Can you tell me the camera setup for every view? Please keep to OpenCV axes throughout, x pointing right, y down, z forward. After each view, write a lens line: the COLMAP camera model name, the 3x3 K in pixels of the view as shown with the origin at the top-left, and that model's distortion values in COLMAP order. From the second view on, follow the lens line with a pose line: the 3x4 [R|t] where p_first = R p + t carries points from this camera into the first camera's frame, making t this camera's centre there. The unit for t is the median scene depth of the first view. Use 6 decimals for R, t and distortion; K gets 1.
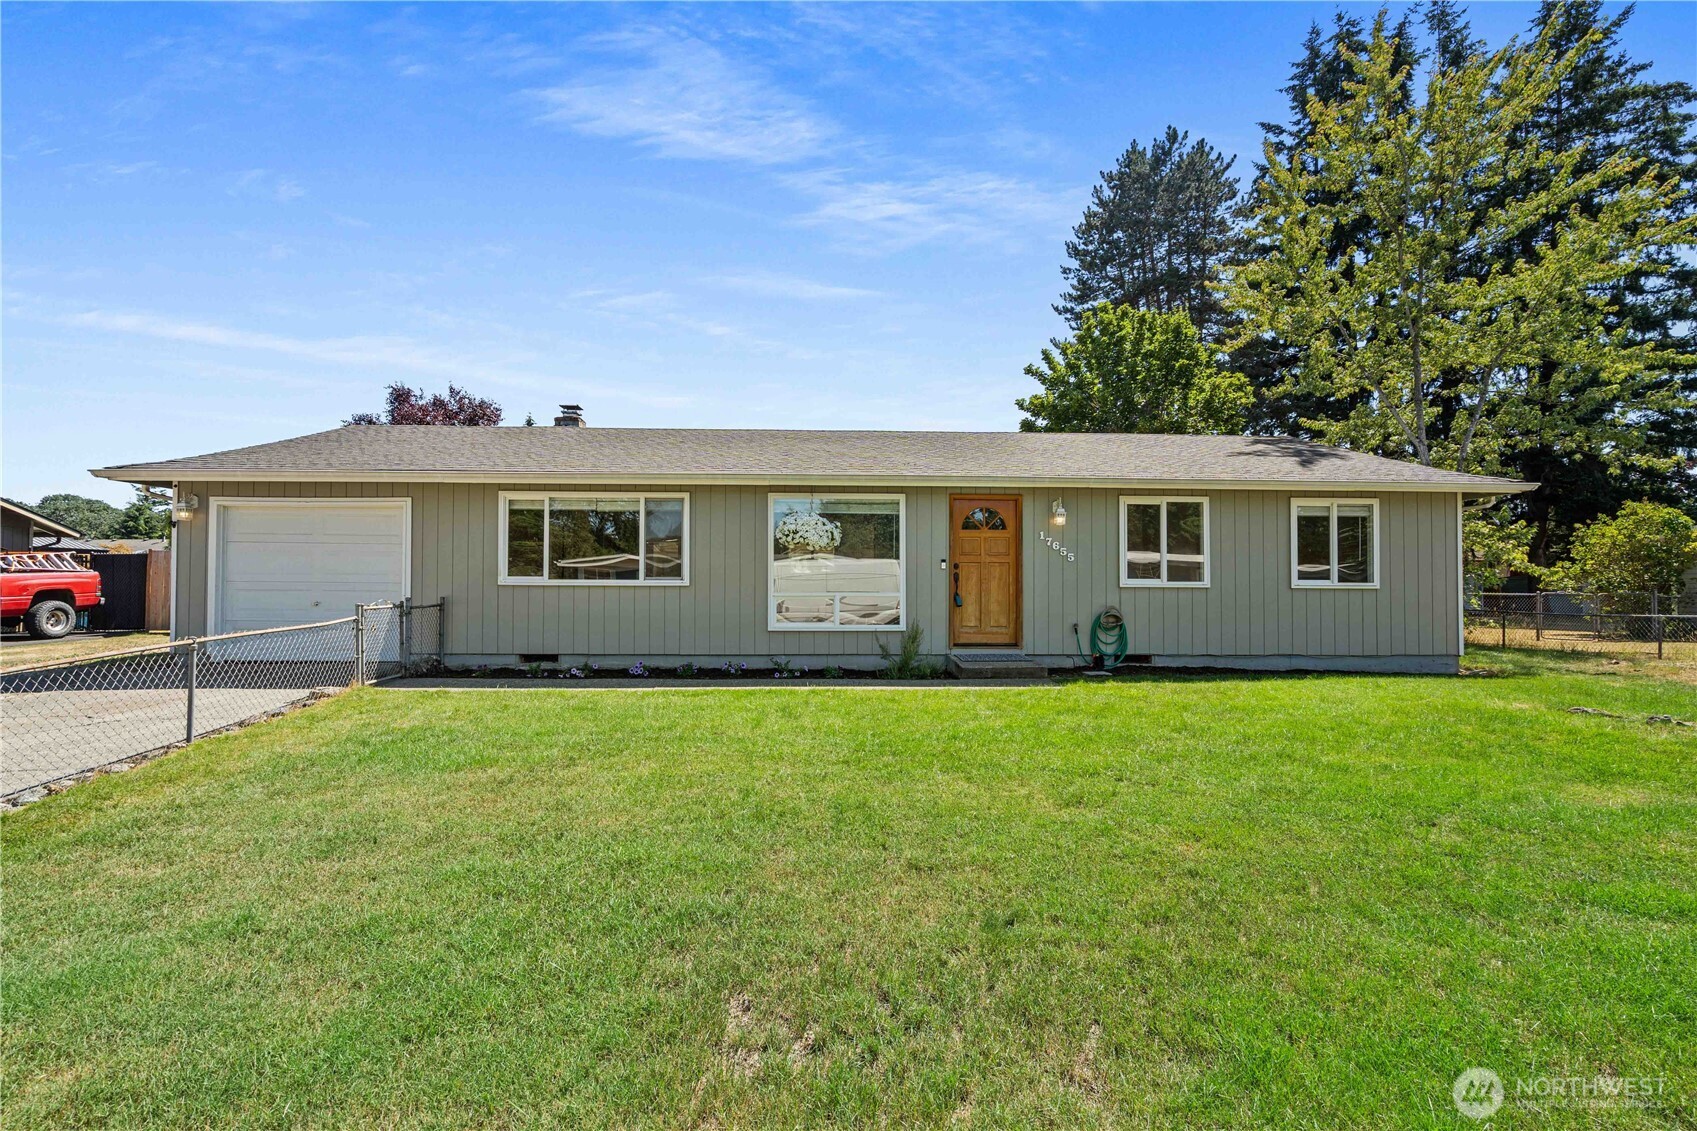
lens RADIAL K [[769.4, 0, 841.7], [0, 769.4, 567.8], [0, 0, 1]] dist [0.000362, -0.001009]
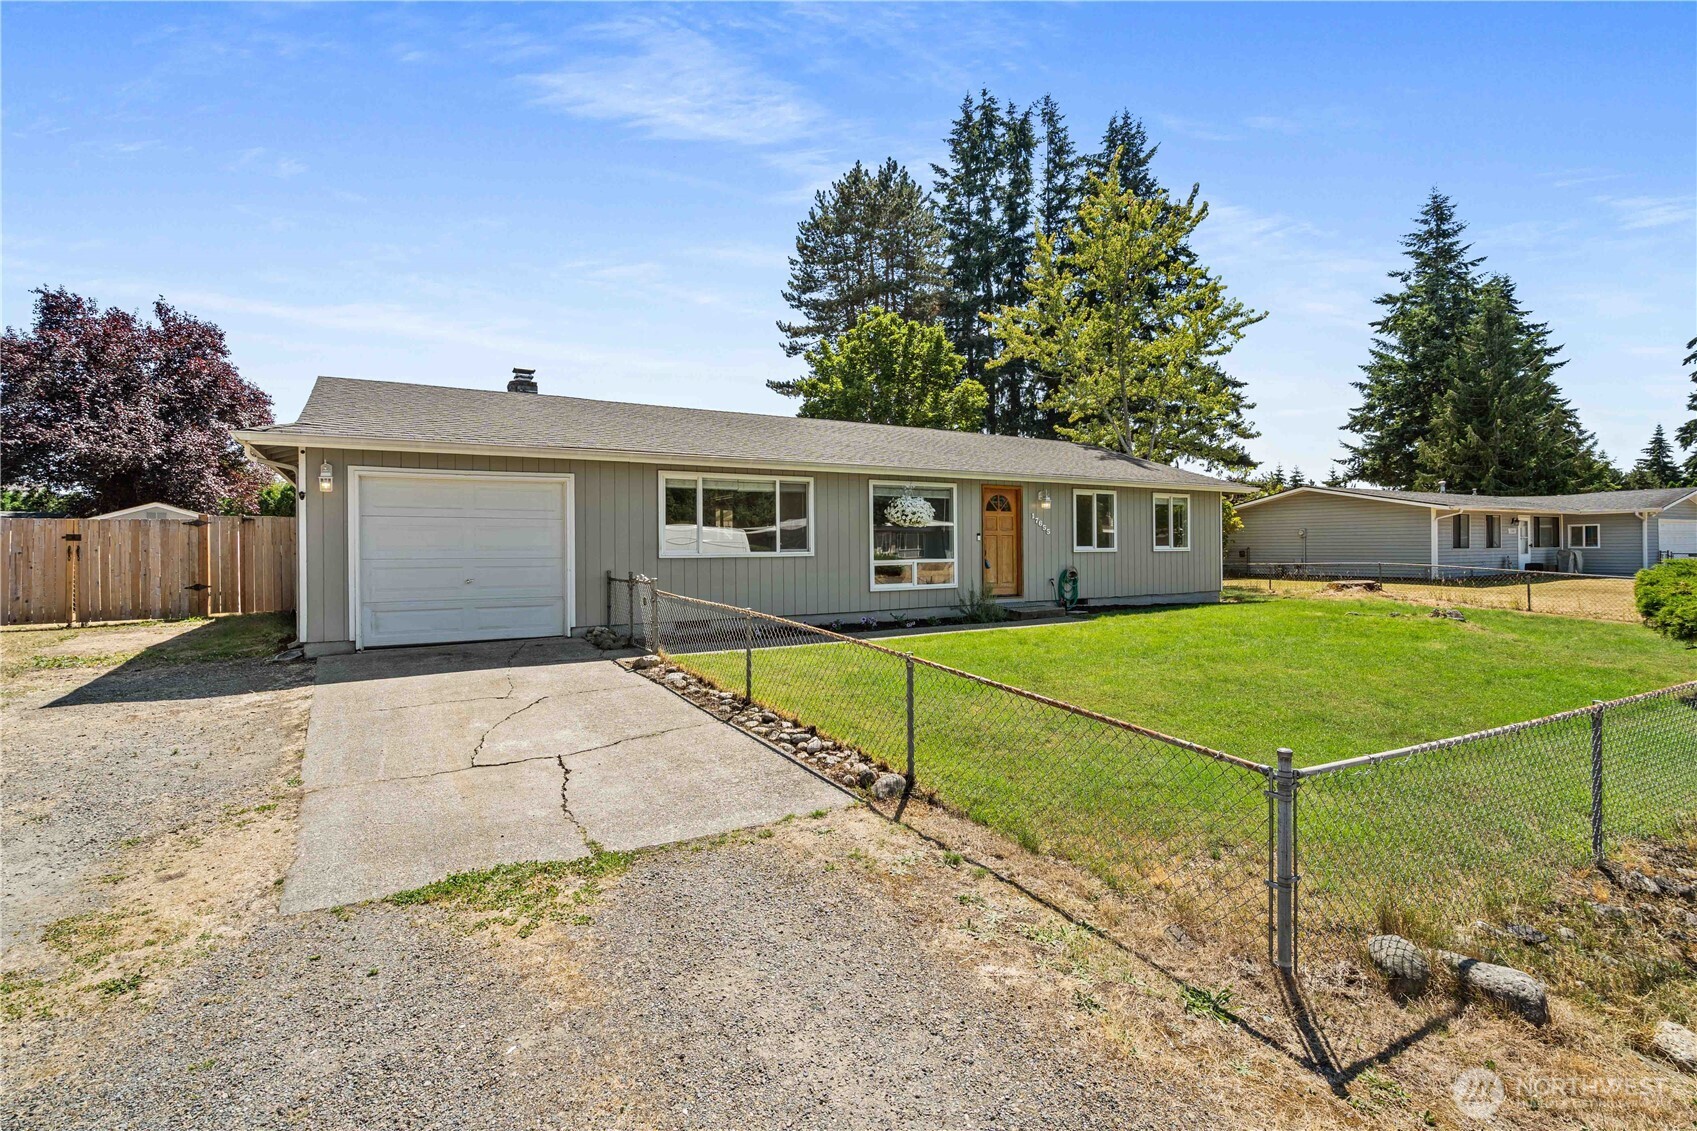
lens RADIAL K [[778.9, 0, 844.2], [0, 778.9, 543.7], [0, 0, 1]] dist [-0.000784, 0.000150]
pose [[0.877120, -0.008403, 0.480198, -0.715000], [-0.000631, 0.999826, 0.018649, -0.017855], [-0.480271, -0.016661, 0.876962, -0.070672]]
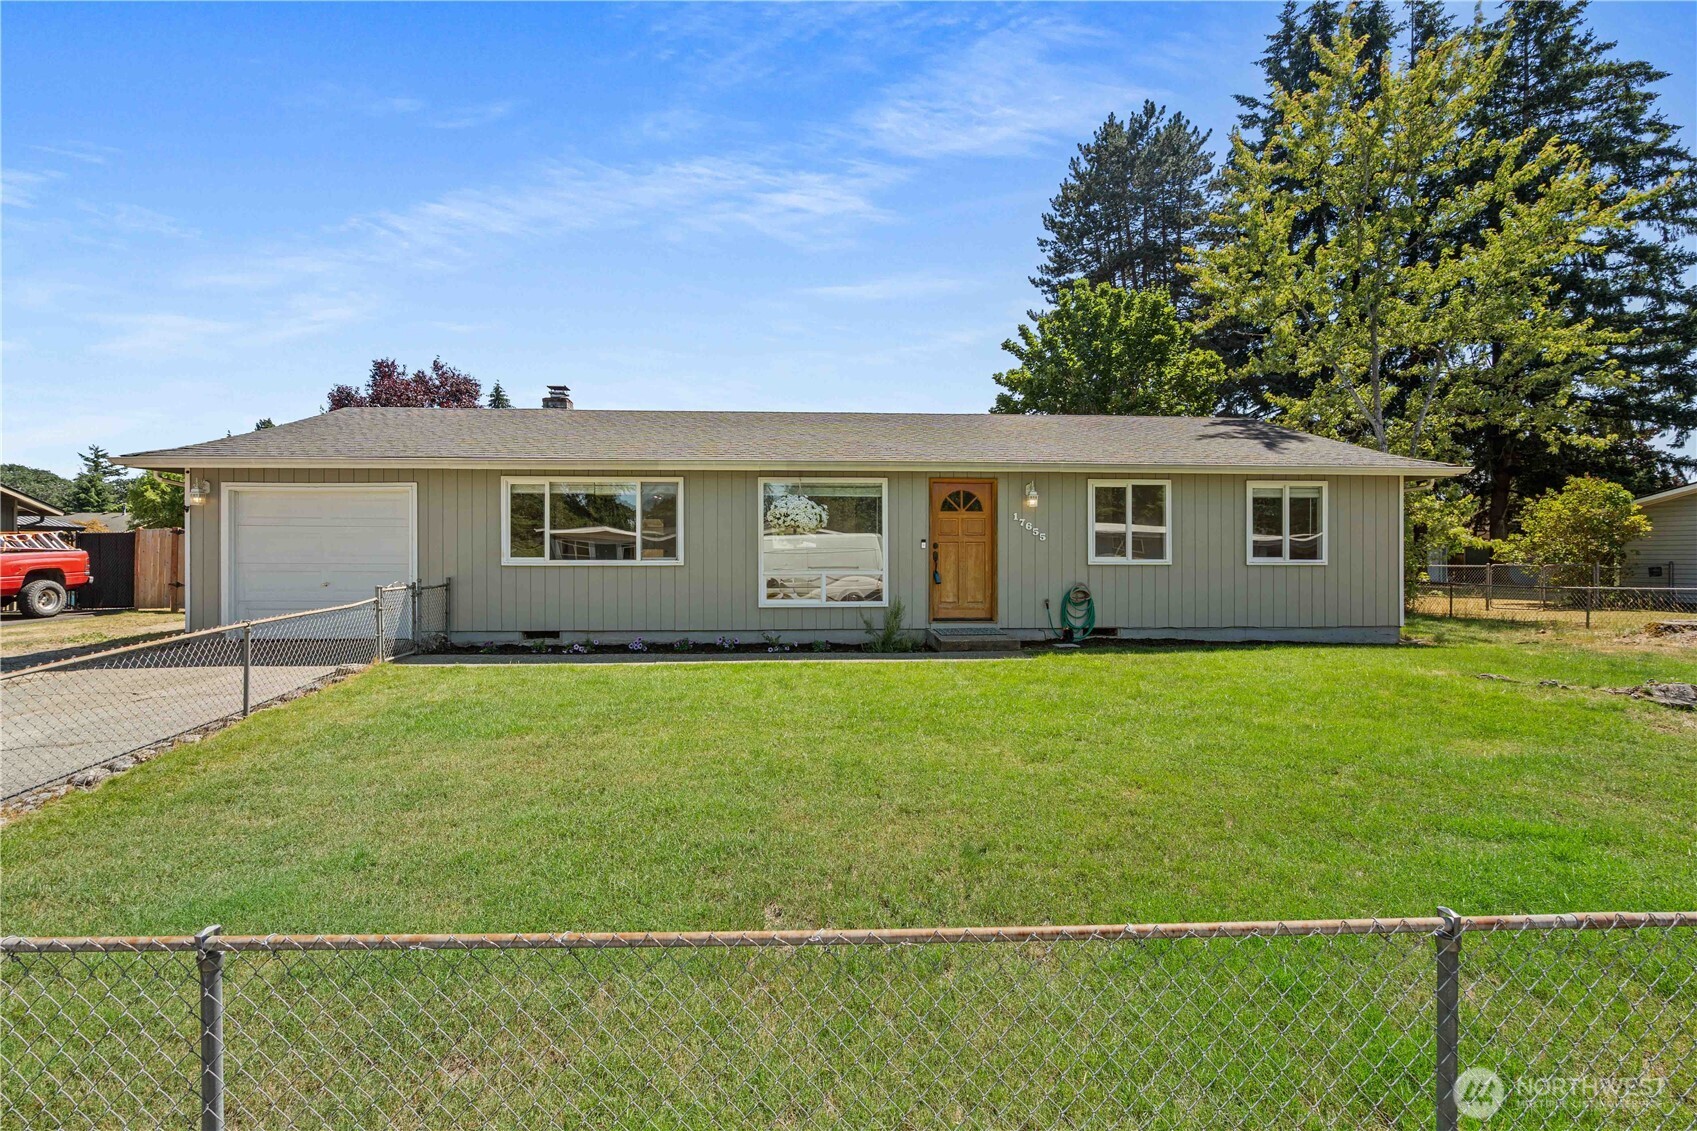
lens RADIAL K [[779.6, 0, 837.4], [0, 779.6, 556.7], [0, 0, 1]] dist [-0.001722, 0.000613]
pose [[0.999677, -0.004136, 0.025064, -0.013918], [0.003522, 0.999694, 0.024483, -0.013805], [-0.025158, -0.024387, 0.999386, -0.072998]]
